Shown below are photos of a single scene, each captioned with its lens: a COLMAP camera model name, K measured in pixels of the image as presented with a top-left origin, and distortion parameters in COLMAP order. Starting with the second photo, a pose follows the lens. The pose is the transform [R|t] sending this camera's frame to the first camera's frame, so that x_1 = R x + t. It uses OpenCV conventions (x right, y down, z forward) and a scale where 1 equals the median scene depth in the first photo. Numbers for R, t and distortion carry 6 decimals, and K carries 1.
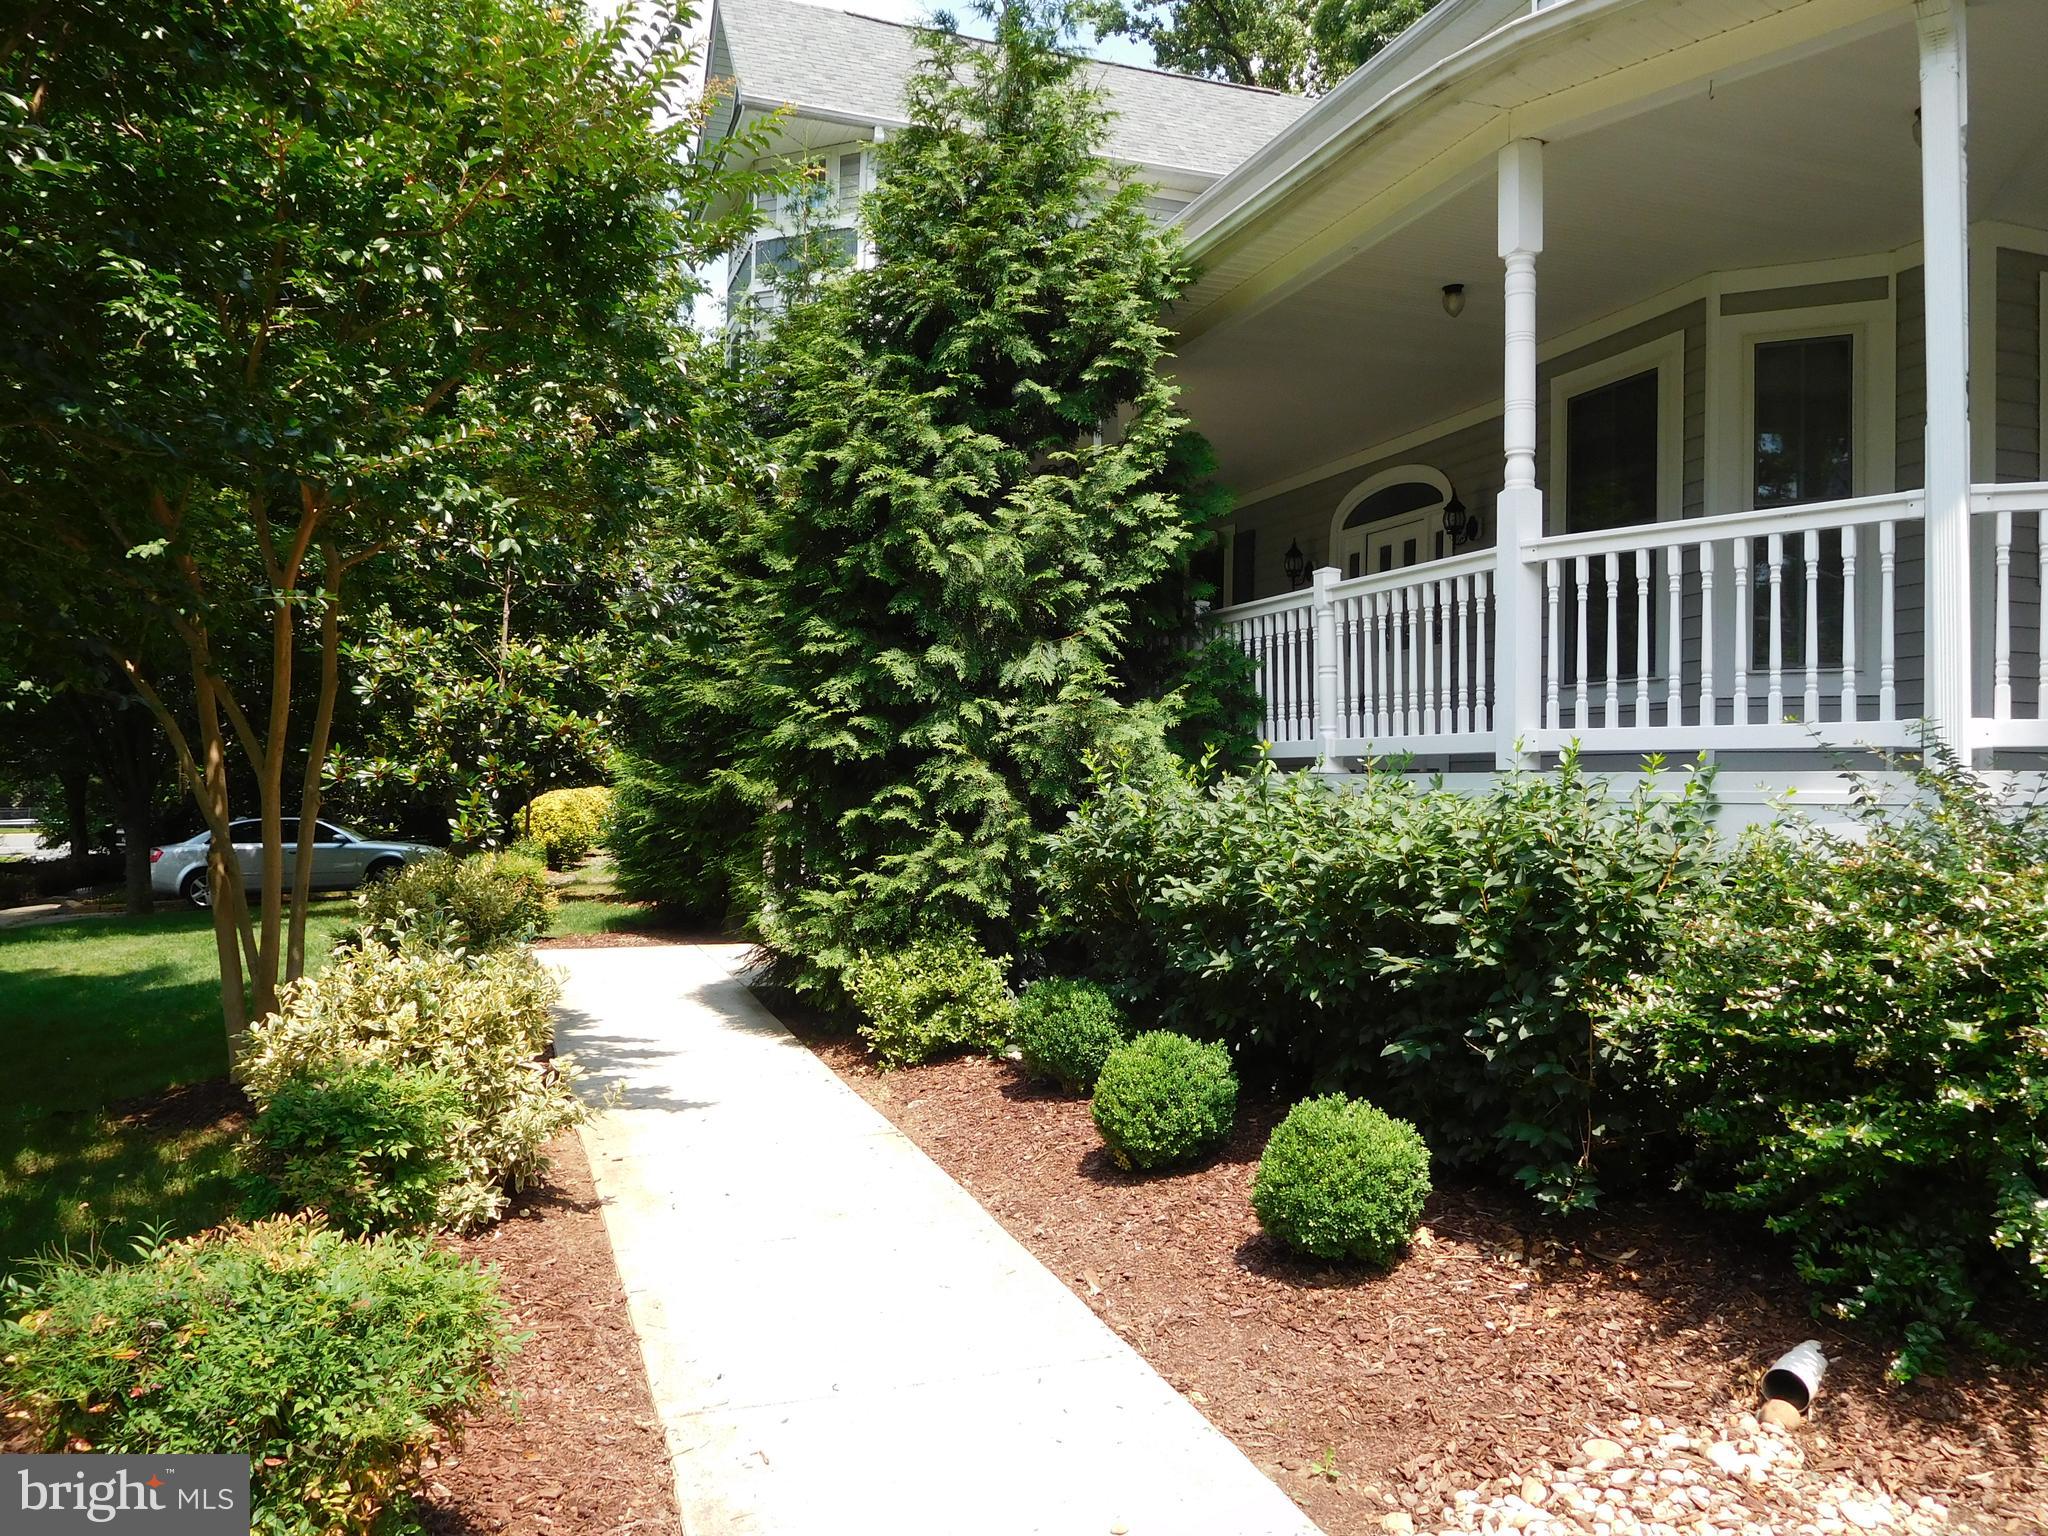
lens RADIAL K [[1531.6, 0, 1029.5], [0, 1531.6, 767.0], [0, 0, 1]] dist [-0.008111, -0.002446]
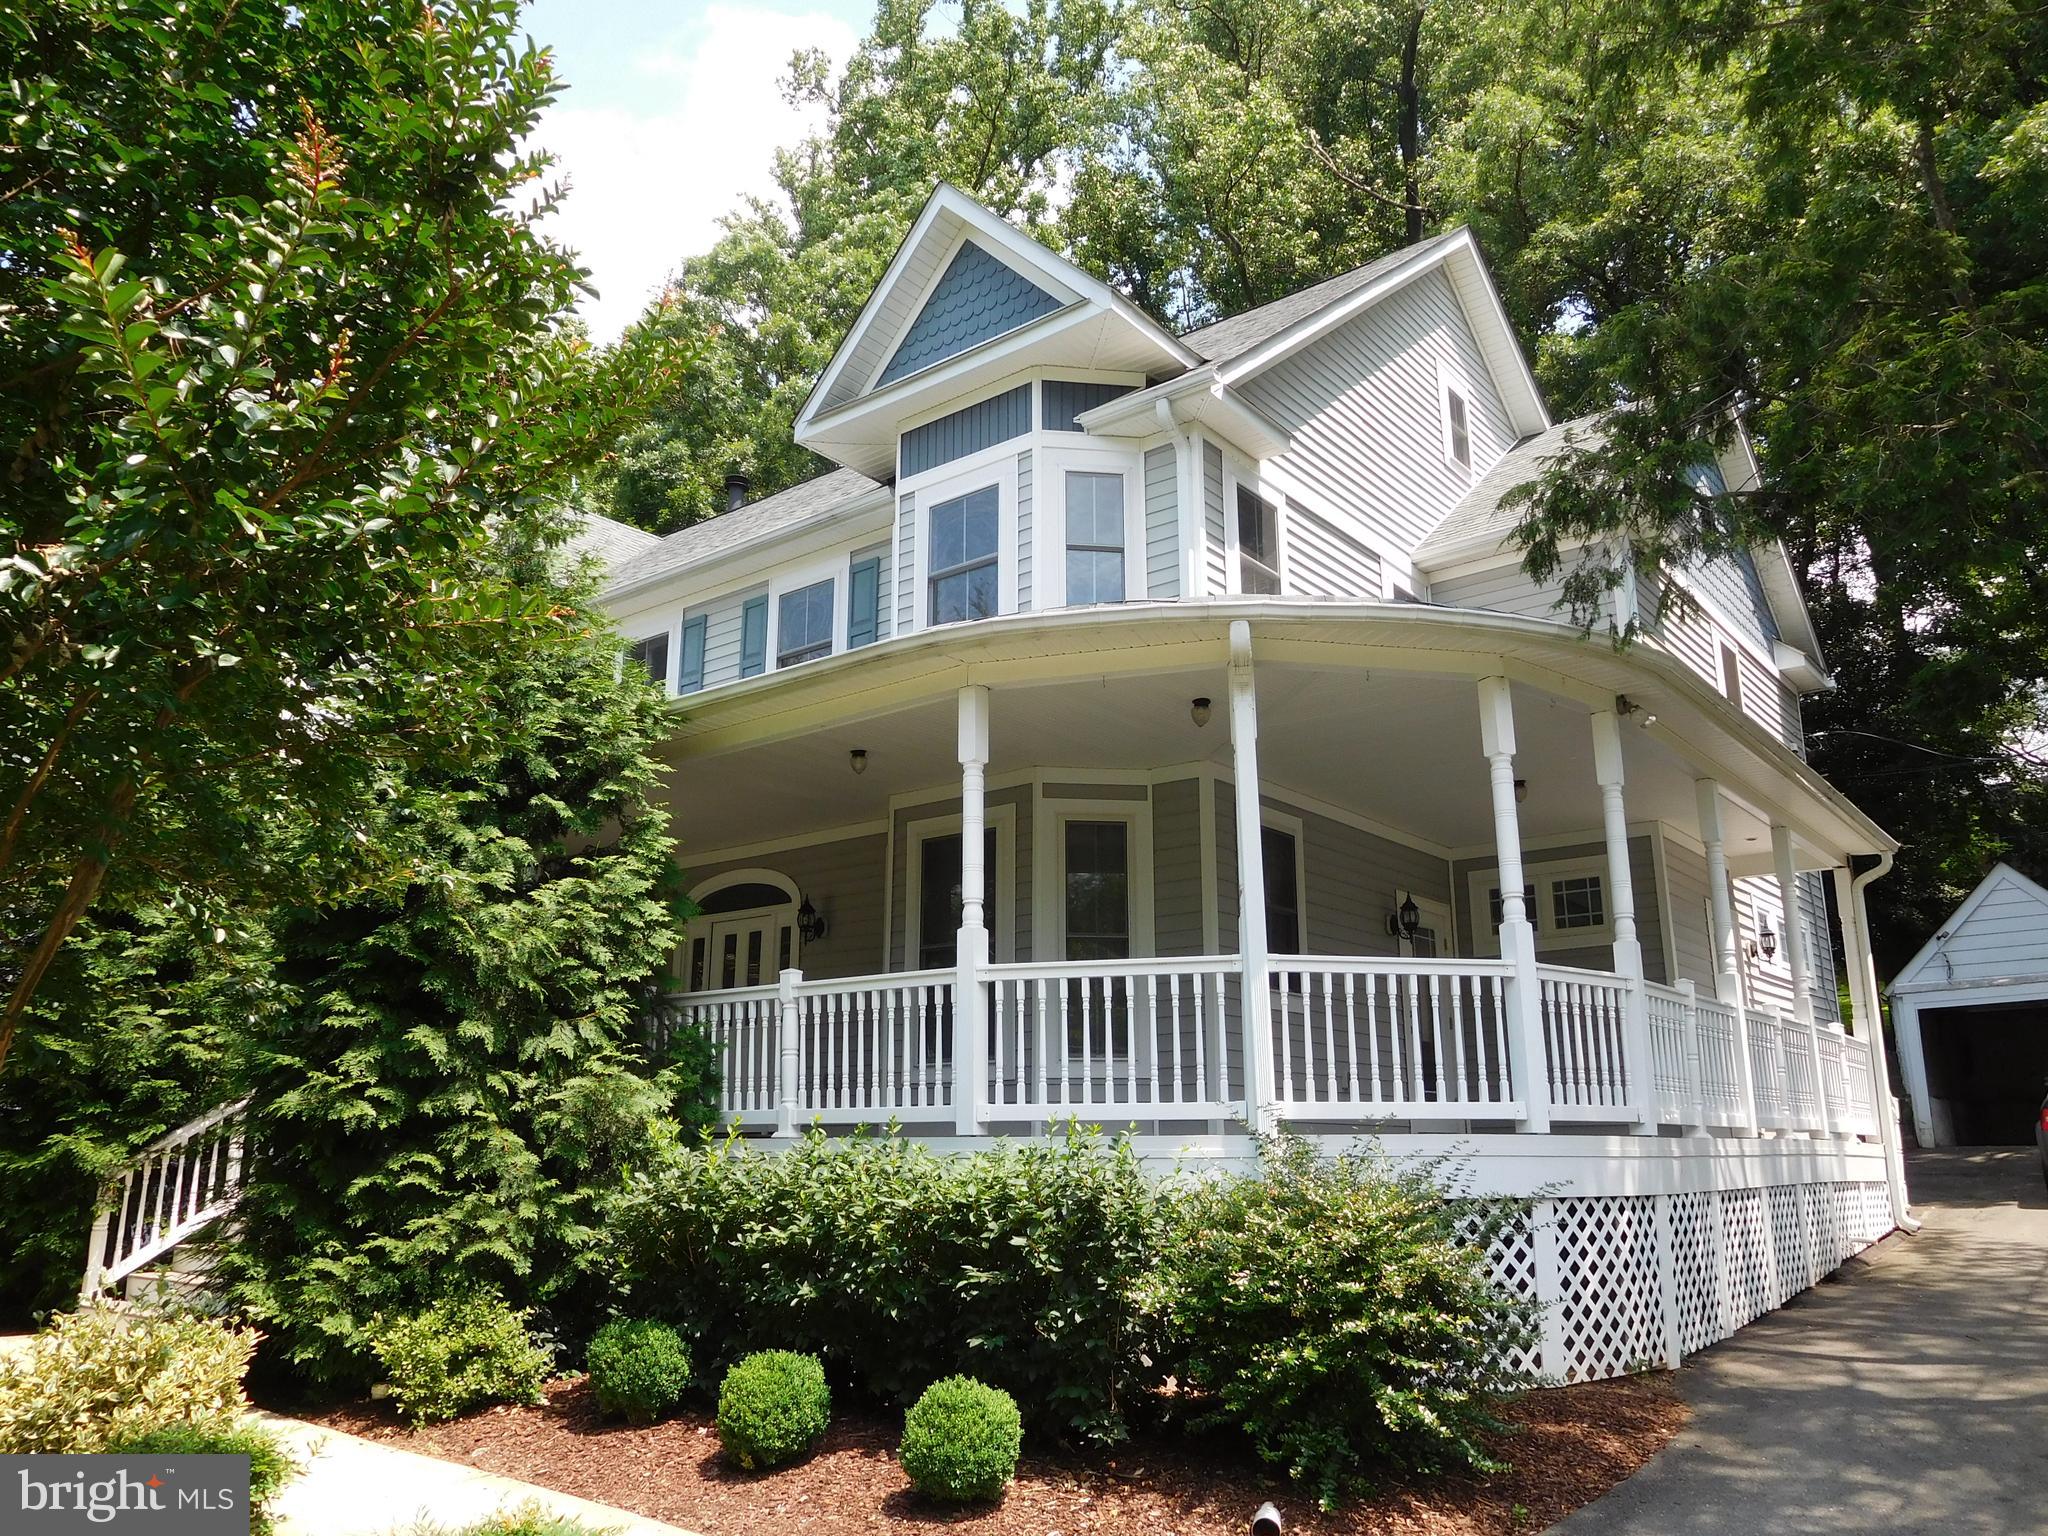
lens RADIAL K [[1531.6, 0, 1023.2], [0, 1531.6, 769.0], [0, 0, 1]] dist [-0.008111, -0.002446]
pose [[0.856628, 0.114430, 0.503085, -0.309061], [0.003553, 0.973763, -0.227538, -0.004501], [-0.515923, 0.196703, 0.833746, -0.182622]]
